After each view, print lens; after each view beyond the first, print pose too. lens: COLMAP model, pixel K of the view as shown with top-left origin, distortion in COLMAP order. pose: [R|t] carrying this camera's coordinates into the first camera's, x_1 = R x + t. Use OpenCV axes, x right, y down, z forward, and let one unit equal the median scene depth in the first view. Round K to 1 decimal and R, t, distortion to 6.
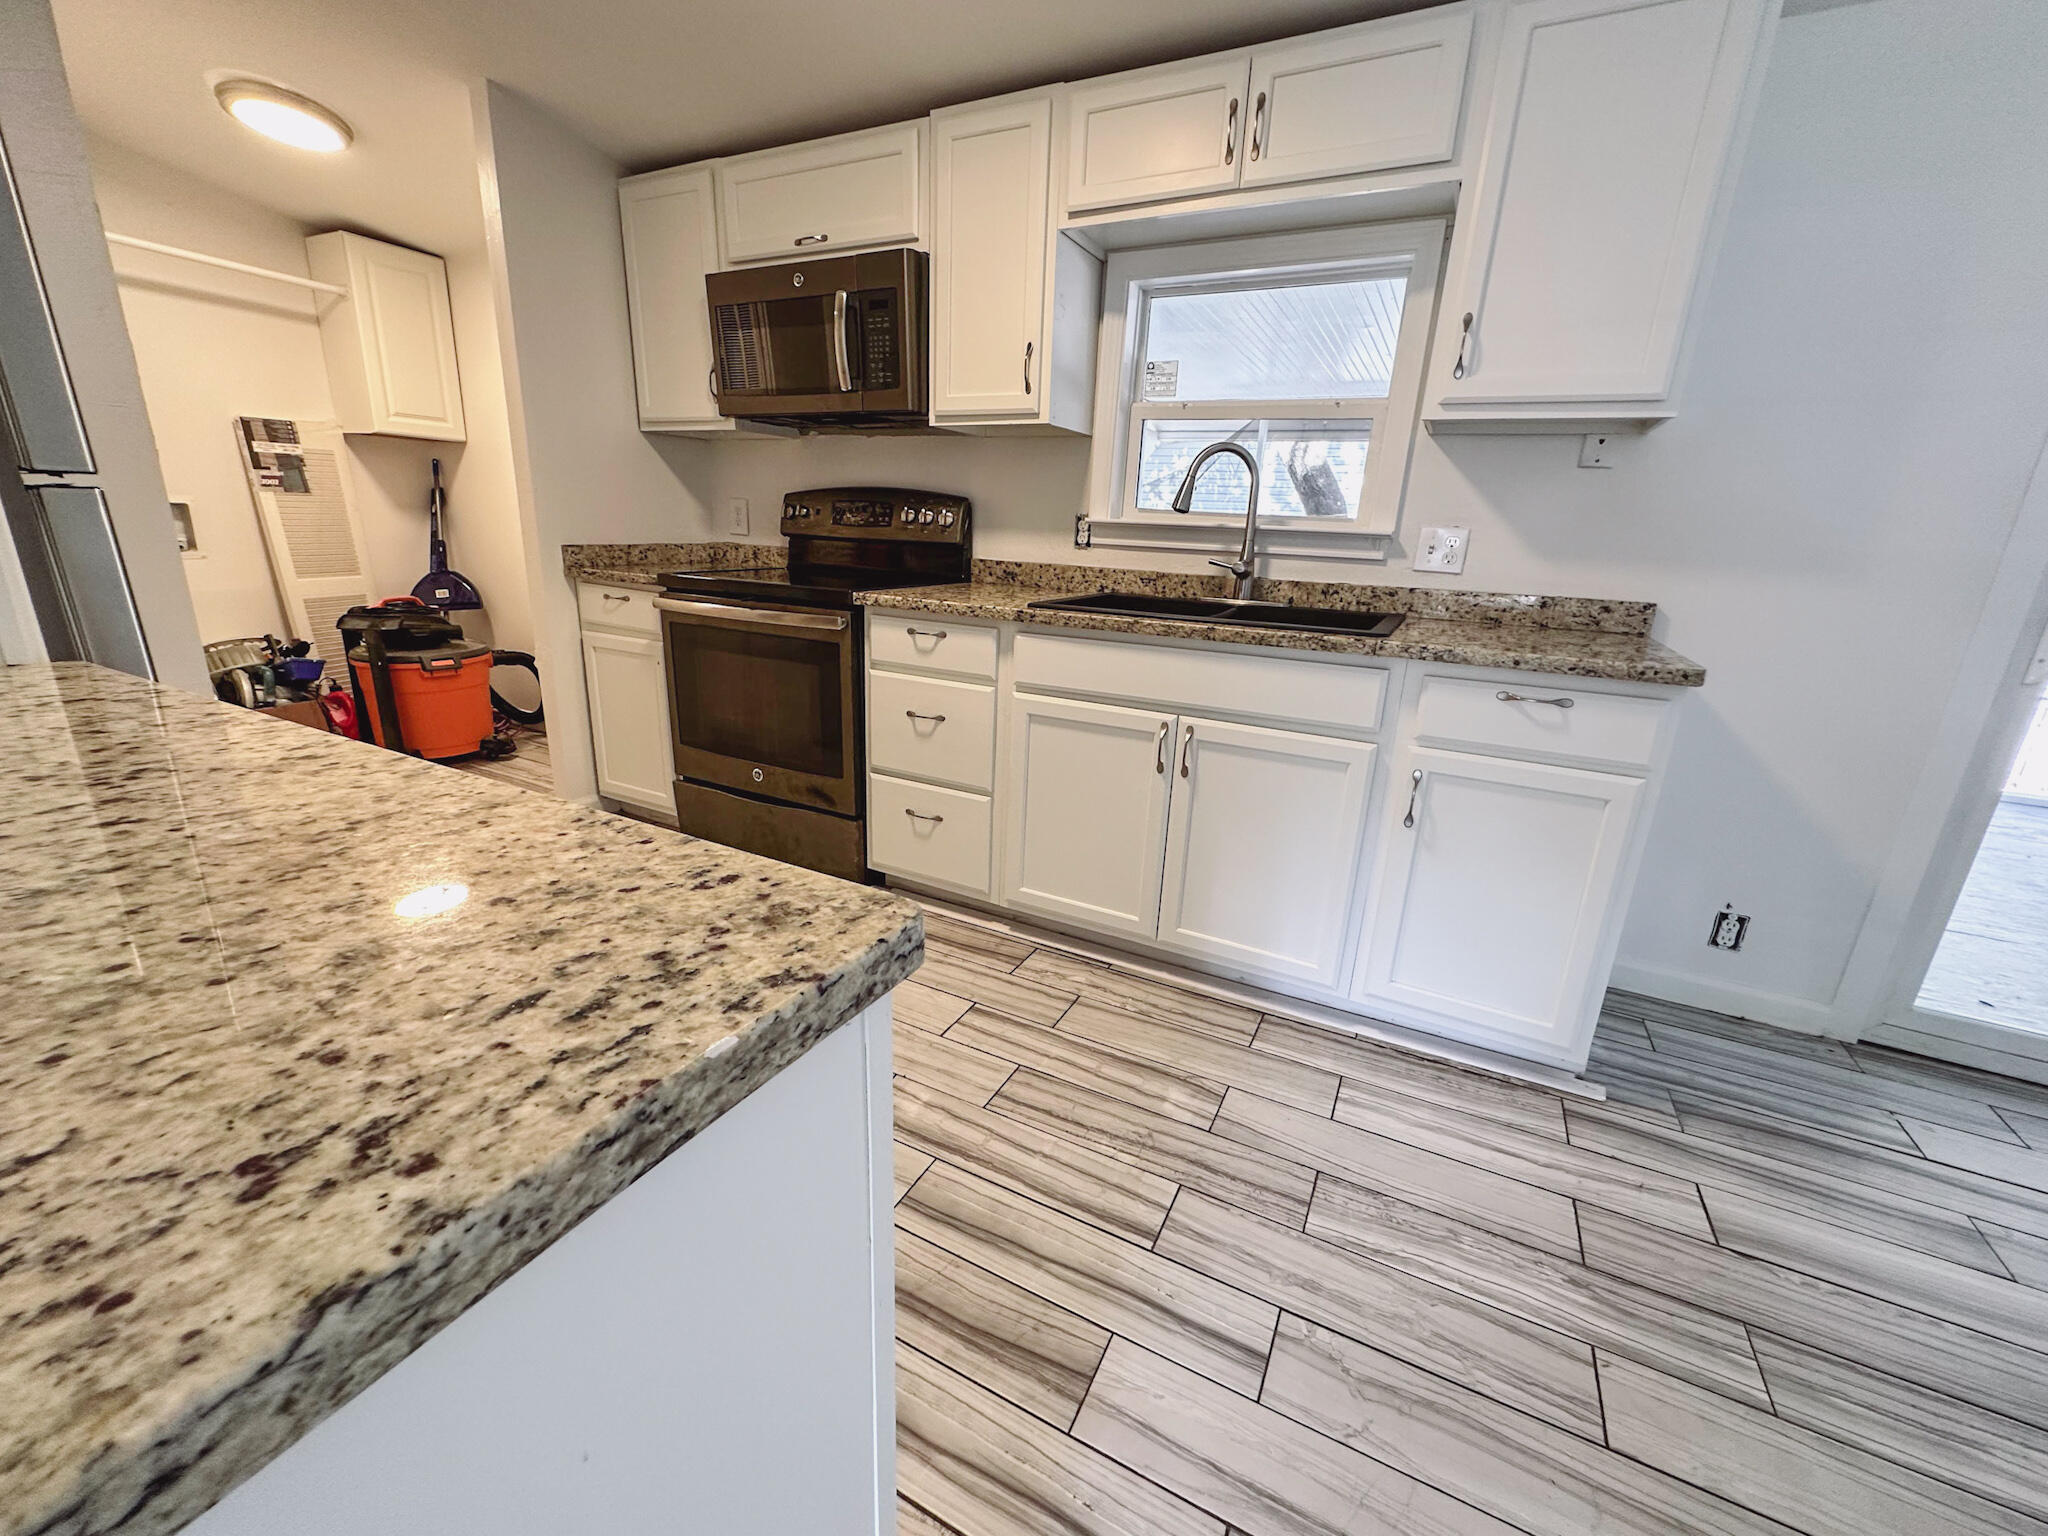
lens RADIAL K [[817.1, 0, 1022.3], [0, 817.1, 771.1], [0, 0, 1]] dist [-0.002737, 0.000399]
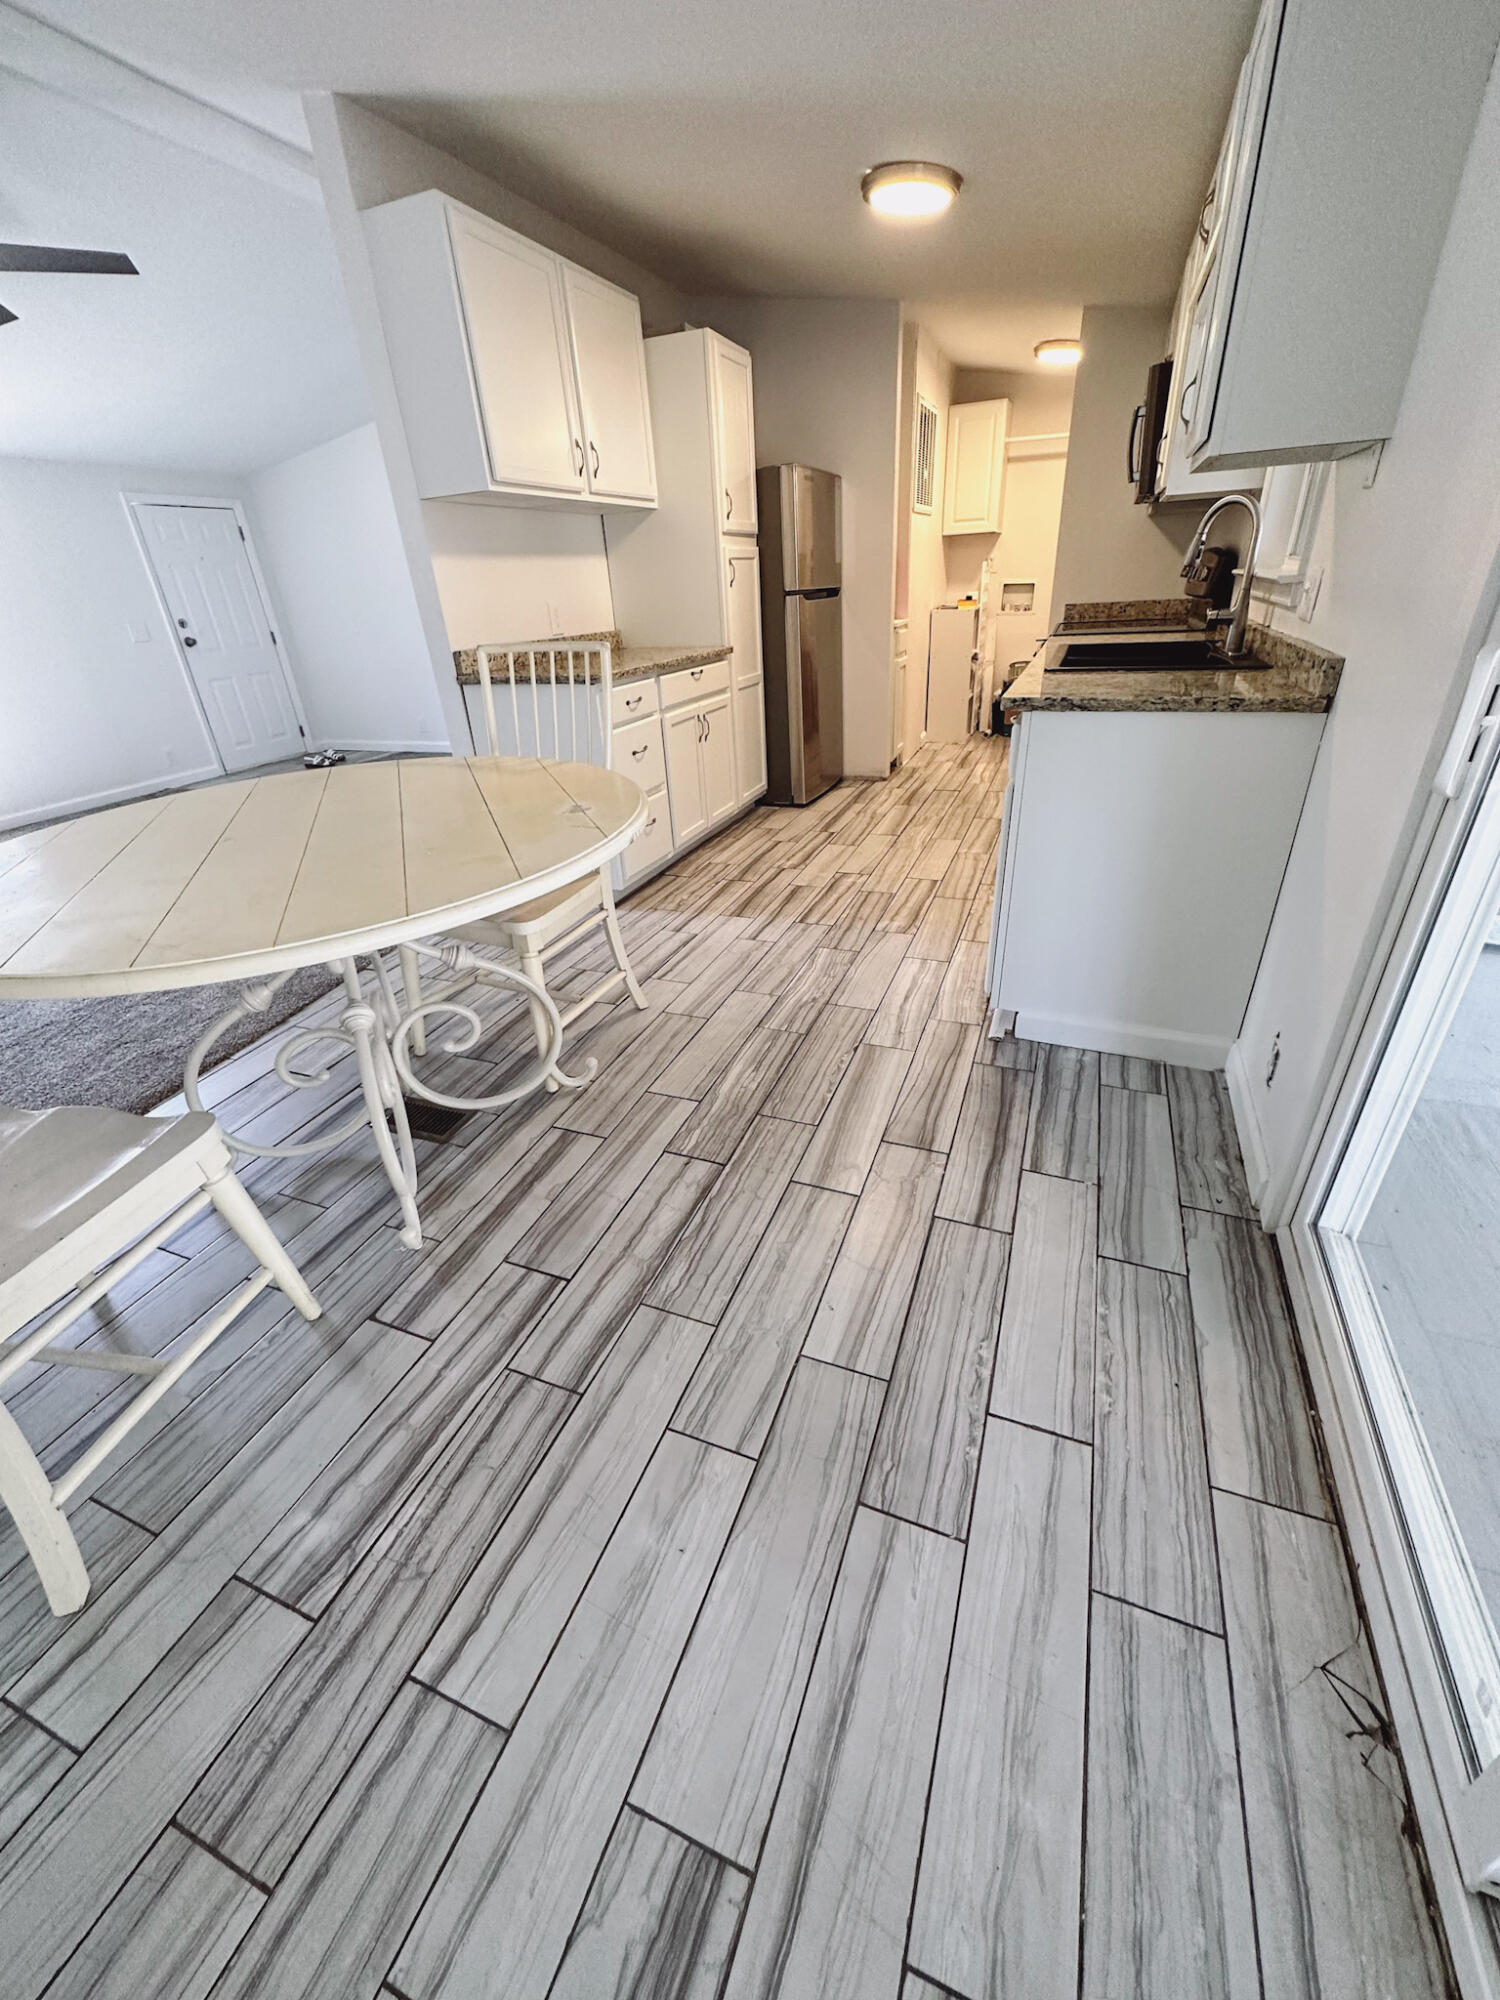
lens RADIAL K [[797.9, 0, 748.2], [0, 797.9, 1000.7], [0, 0, 1]] dist [-0.002737, 0.000399]
pose [[0.108197, 0.421962, -0.900134, 1.362526], [-0.234938, 0.890655, 0.389279, -0.051846], [0.965970, 0.169357, 0.195501, 0.258796]]
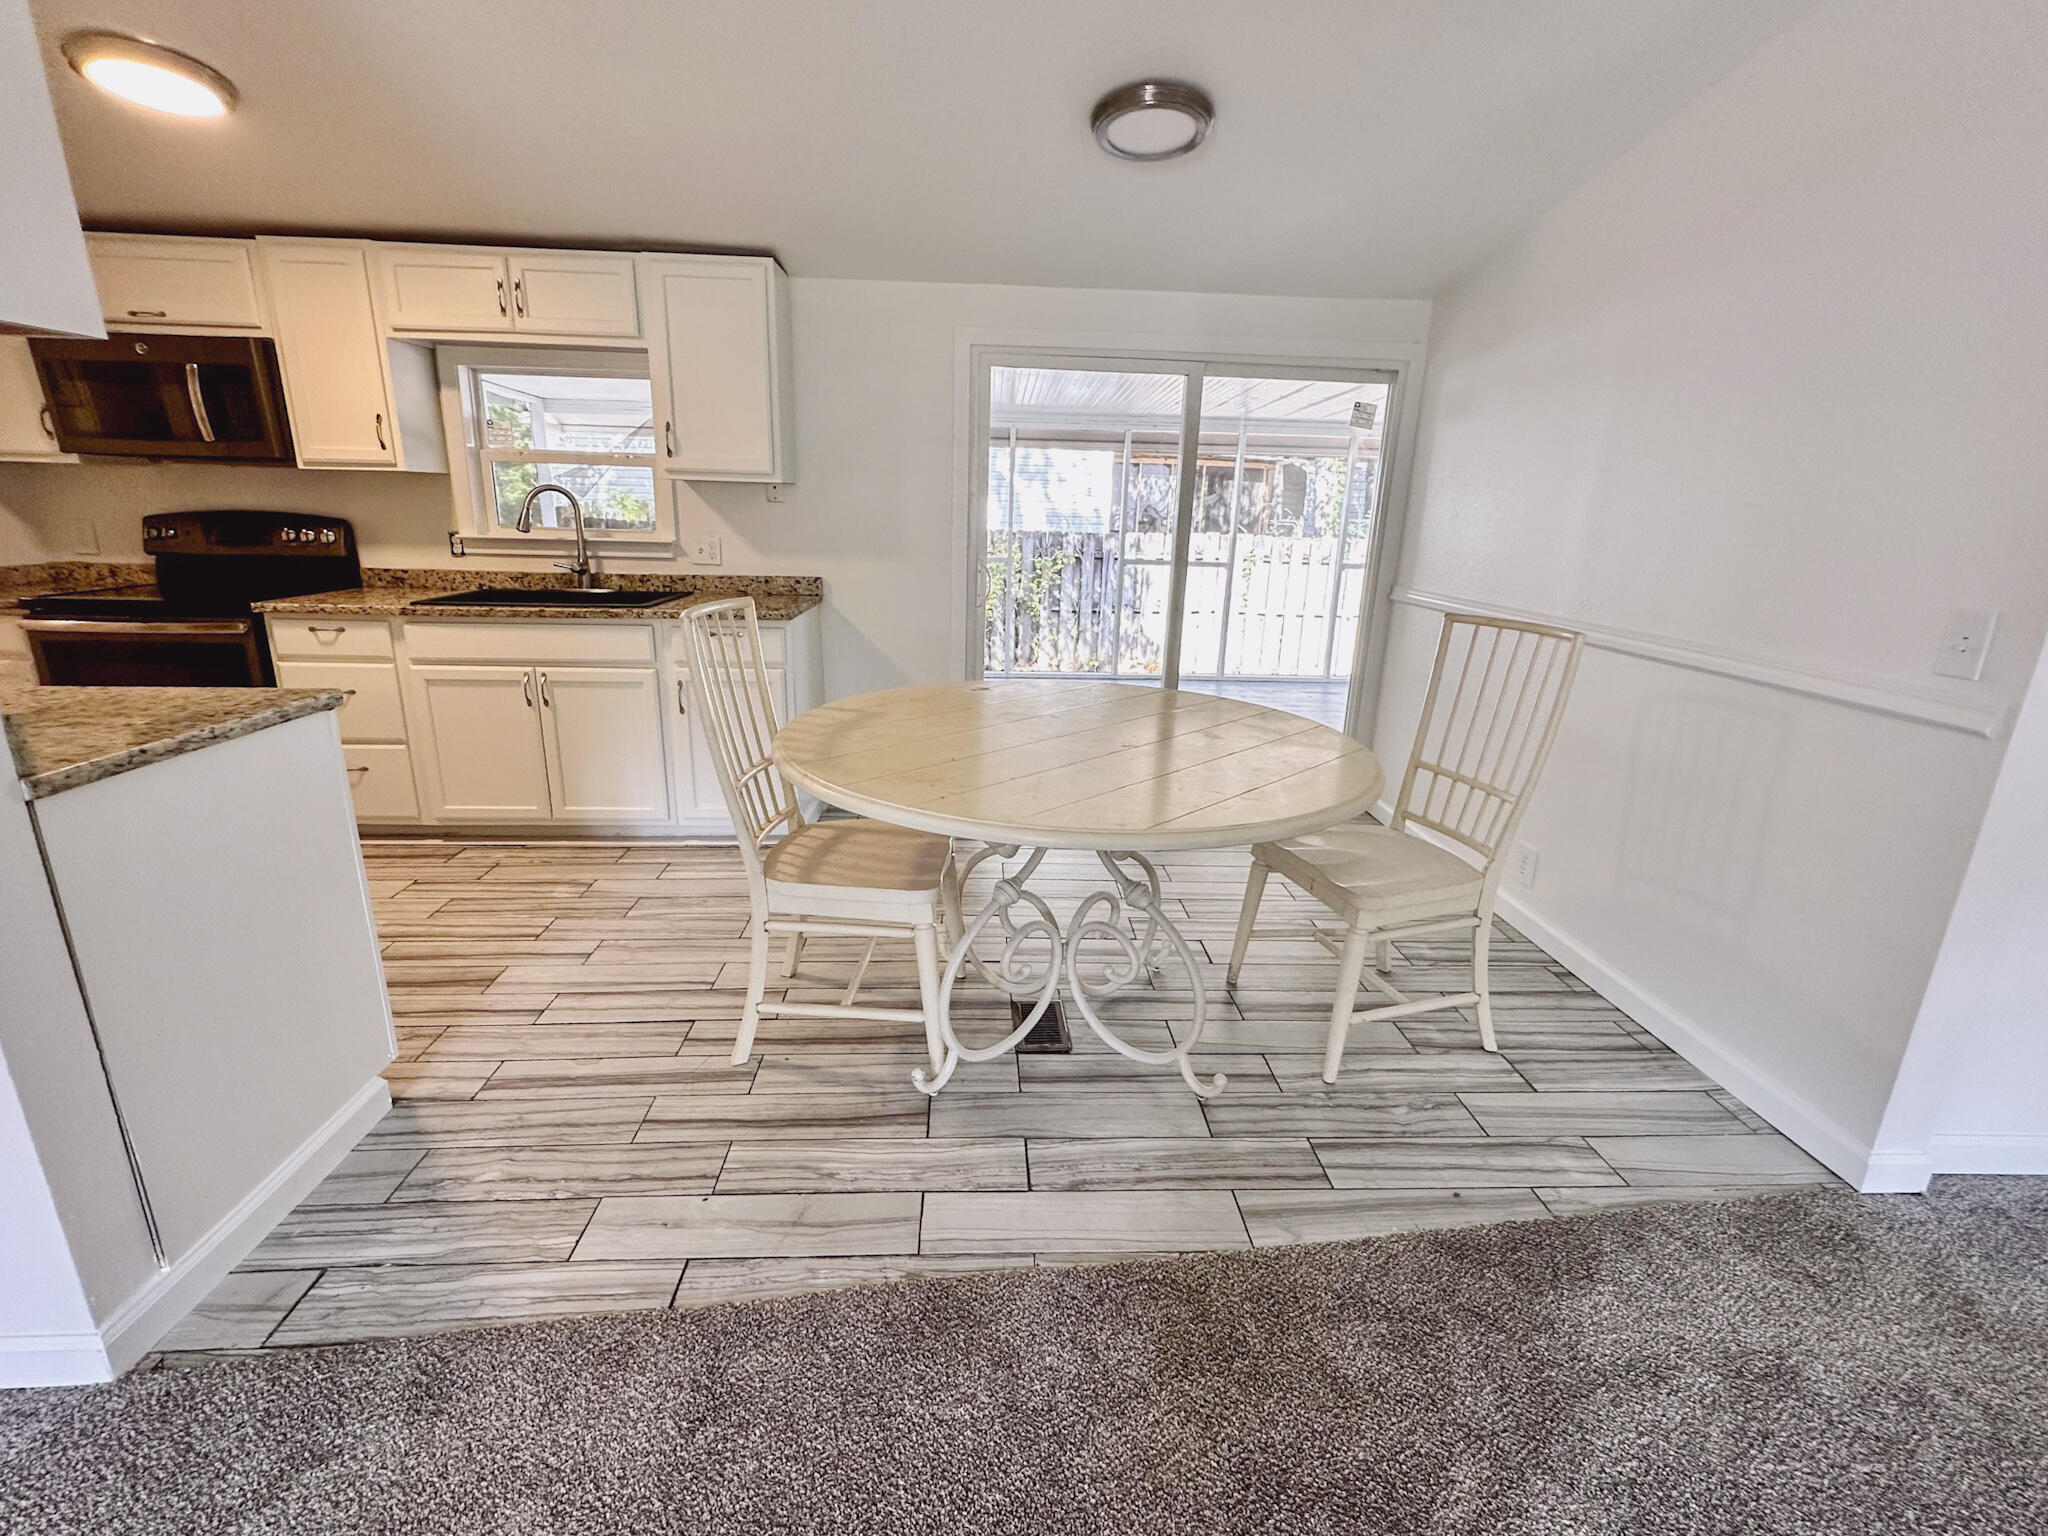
lens RADIAL K [[925.1, 0, 1017.9], [0, 925.1, 768.7], [0, 0, 1]] dist [-0.000202, 0.000161]
pose [[0.862095, -0.158549, 0.481306, 0.089507], [0.157673, 0.986573, 0.042573, 0.162680], [-0.481593, 0.039187, 0.875518, -0.825393]]
